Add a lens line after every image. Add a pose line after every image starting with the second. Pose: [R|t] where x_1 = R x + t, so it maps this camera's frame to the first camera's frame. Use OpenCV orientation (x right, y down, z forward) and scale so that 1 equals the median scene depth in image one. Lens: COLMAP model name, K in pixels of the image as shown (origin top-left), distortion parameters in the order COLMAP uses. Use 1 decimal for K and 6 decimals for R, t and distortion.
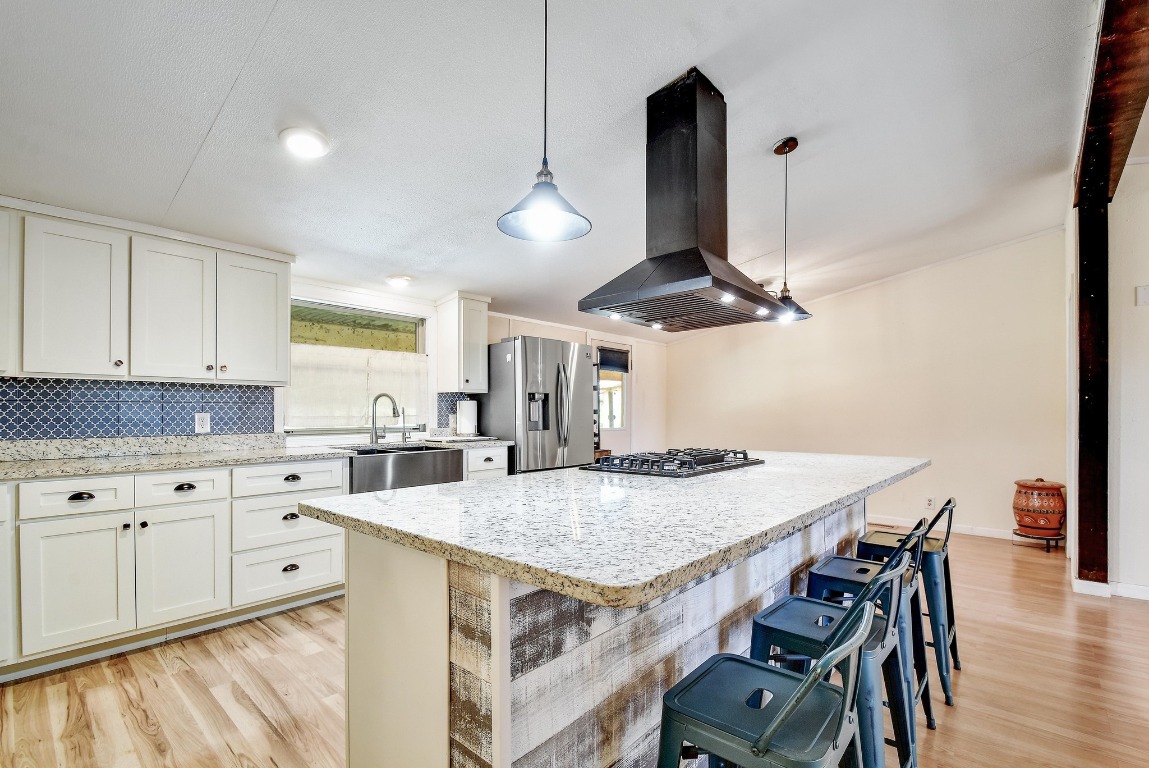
lens RADIAL K [[526.5, 0, 561.2], [0, 526.5, 403.9], [0, 0, 1]] dist [-0.004900, -0.001436]
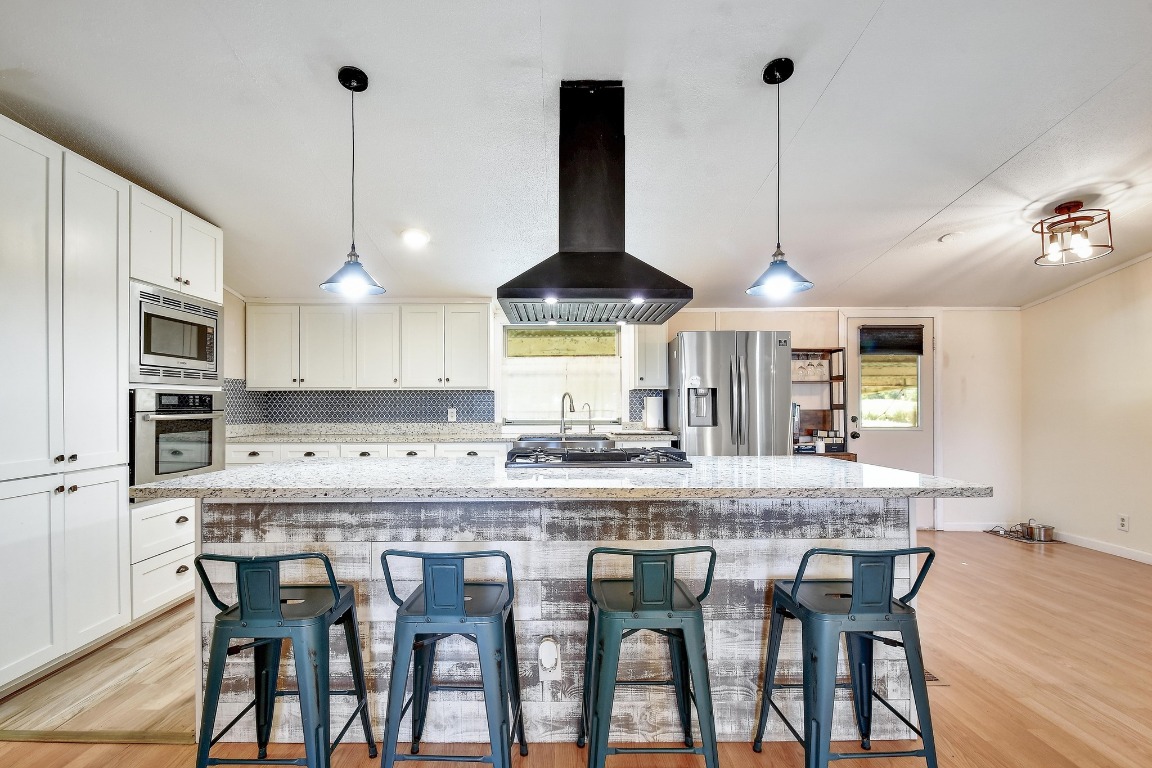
lens RADIAL K [[527.9, 0, 556.5], [0, 527.9, 402.5], [0, 0, 1]] dist [-0.004900, -0.001436]
pose [[0.666707, -0.010283, -0.745249, 0.627205], [0.013801, 0.999904, -0.001450, 0.005959], [0.745192, -0.009319, 0.666784, 0.187904]]
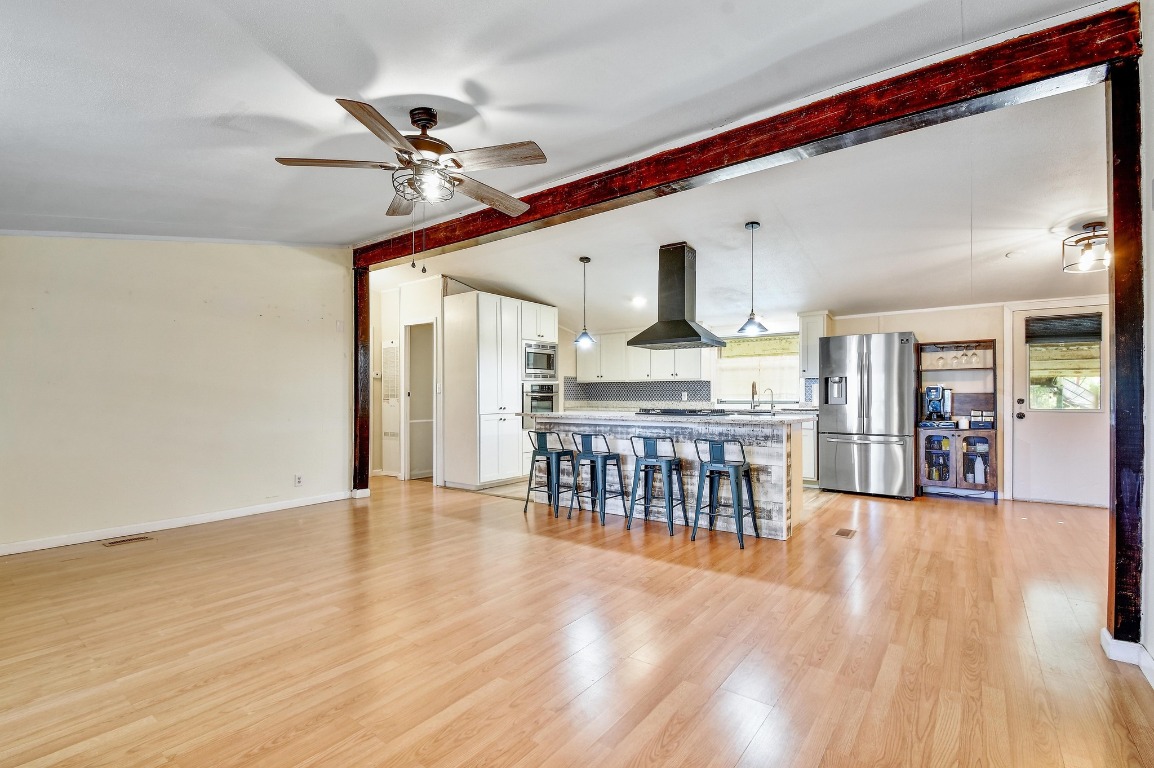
lens RADIAL K [[528.8, 0, 576.2], [0, 528.8, 392.9], [0, 0, 1]] dist [-0.004900, -0.001436]
pose [[0.098131, -0.008615, -0.995136, 1.599969], [0.013231, 0.999885, -0.007351, 0.029519], [0.995086, -0.012445, 0.098234, 0.243866]]
